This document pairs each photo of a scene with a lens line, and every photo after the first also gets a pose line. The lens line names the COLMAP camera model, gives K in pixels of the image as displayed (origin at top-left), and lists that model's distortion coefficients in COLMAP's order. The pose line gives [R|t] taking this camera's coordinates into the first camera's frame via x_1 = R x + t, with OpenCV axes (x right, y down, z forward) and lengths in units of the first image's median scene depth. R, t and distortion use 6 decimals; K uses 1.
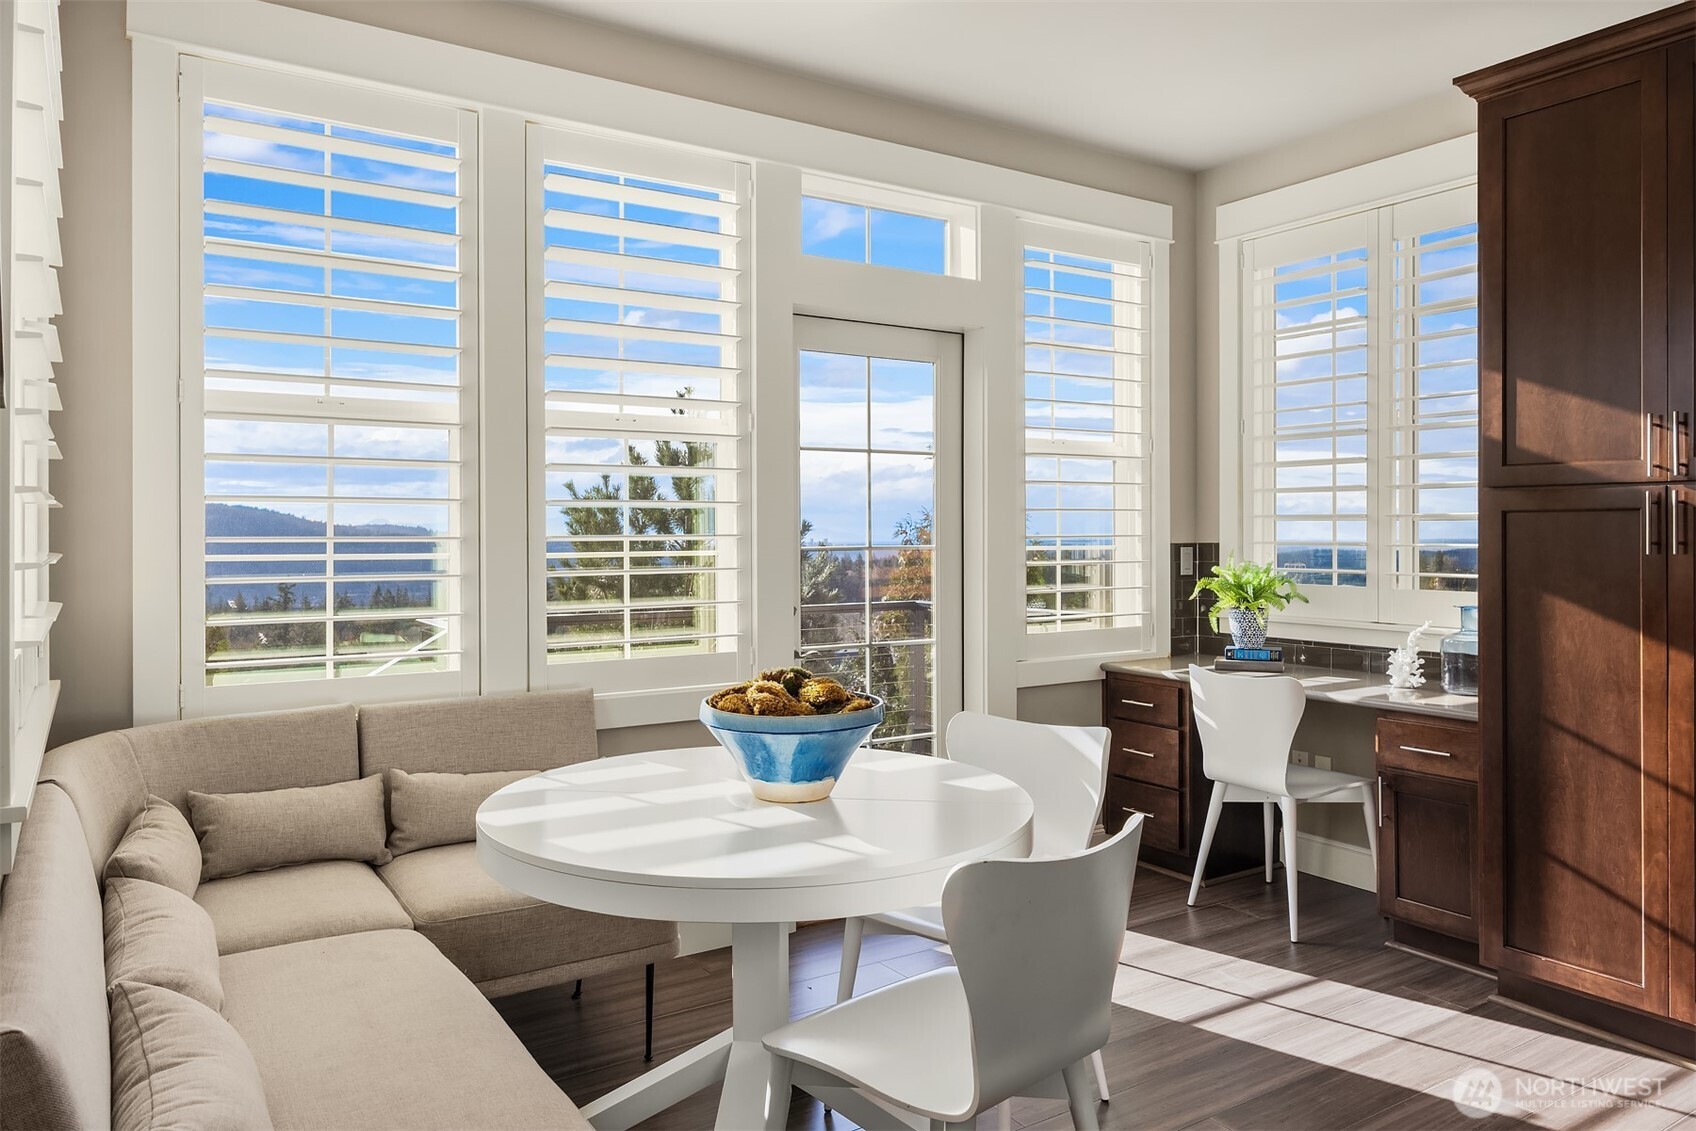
lens RADIAL K [[1175.4, 0, 849.1], [0, 1175.4, 568.6], [0, 0, 1]] dist [0.001440, 0.000102]
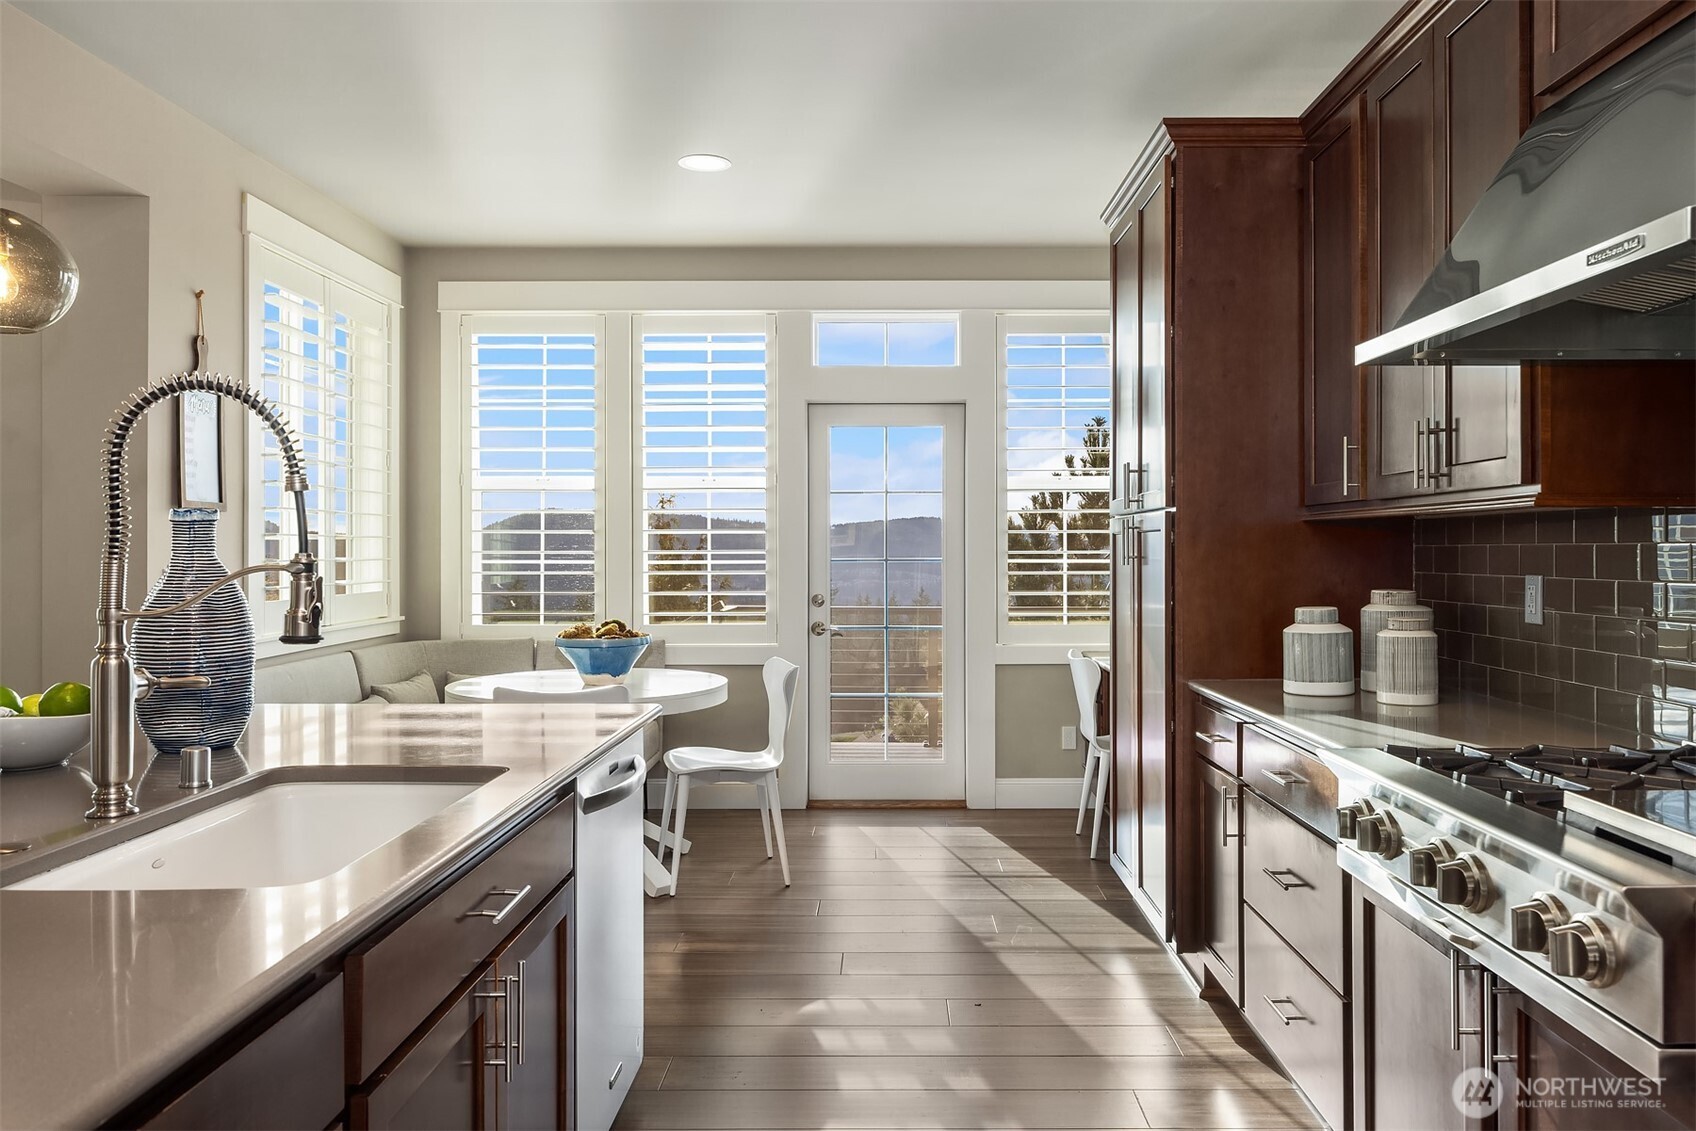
lens RADIAL K [[669.9, 0, 853.1], [0, 669.9, 547.7], [0, 0, 1]] dist [-0.001202, -0.000034]
pose [[0.829339, 0.000044, -0.558746, 0.528186], [-0.018802, 0.999436, -0.027830, -0.010936], [0.558430, 0.033586, 0.828871, 0.350880]]
